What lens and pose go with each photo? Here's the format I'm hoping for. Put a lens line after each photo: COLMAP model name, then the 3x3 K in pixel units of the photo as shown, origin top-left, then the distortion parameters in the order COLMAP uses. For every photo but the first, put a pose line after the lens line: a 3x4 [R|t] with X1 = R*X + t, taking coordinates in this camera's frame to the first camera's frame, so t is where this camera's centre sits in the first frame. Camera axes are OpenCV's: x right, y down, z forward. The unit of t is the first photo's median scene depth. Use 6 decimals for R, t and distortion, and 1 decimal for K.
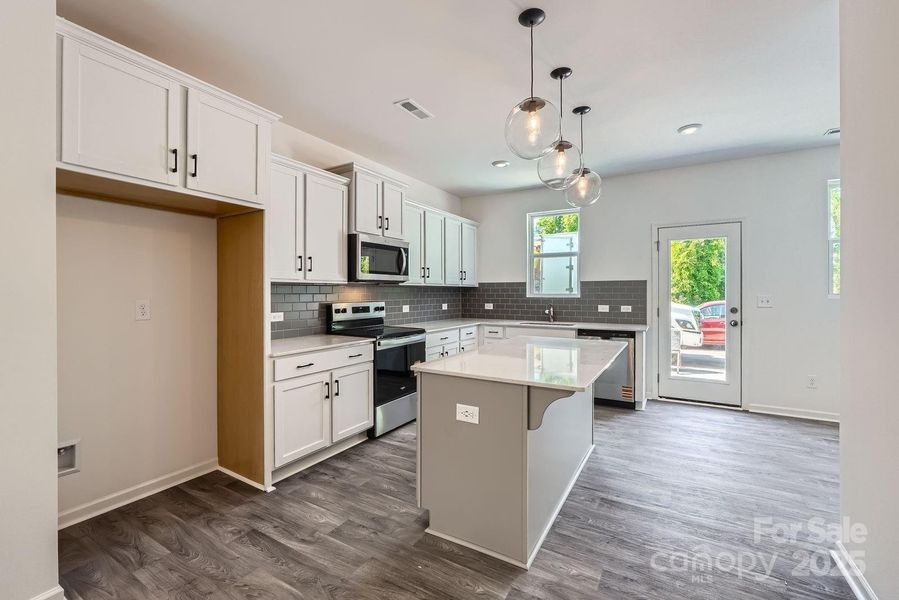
lens RADIAL K [[384.4, 0, 452.3], [0, 384.4, 293.1], [0, 0, 1]] dist [-0.004919, -0.000168]
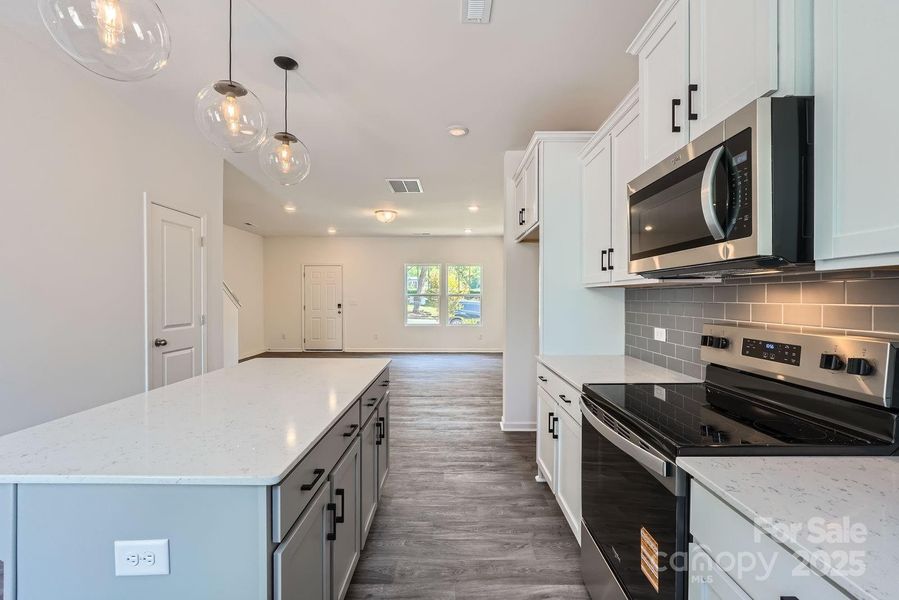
lens RADIAL K [[393.0, 0, 456.9], [0, 393.0, 298.4], [0, 0, 1]] dist [0.079781, -0.000198]
pose [[-0.856023, 0.001633, -0.516935, 0.184131], [-0.002352, 0.999972, 0.007053, -0.005482], [0.516932, 0.007253, -0.855996, 1.089394]]
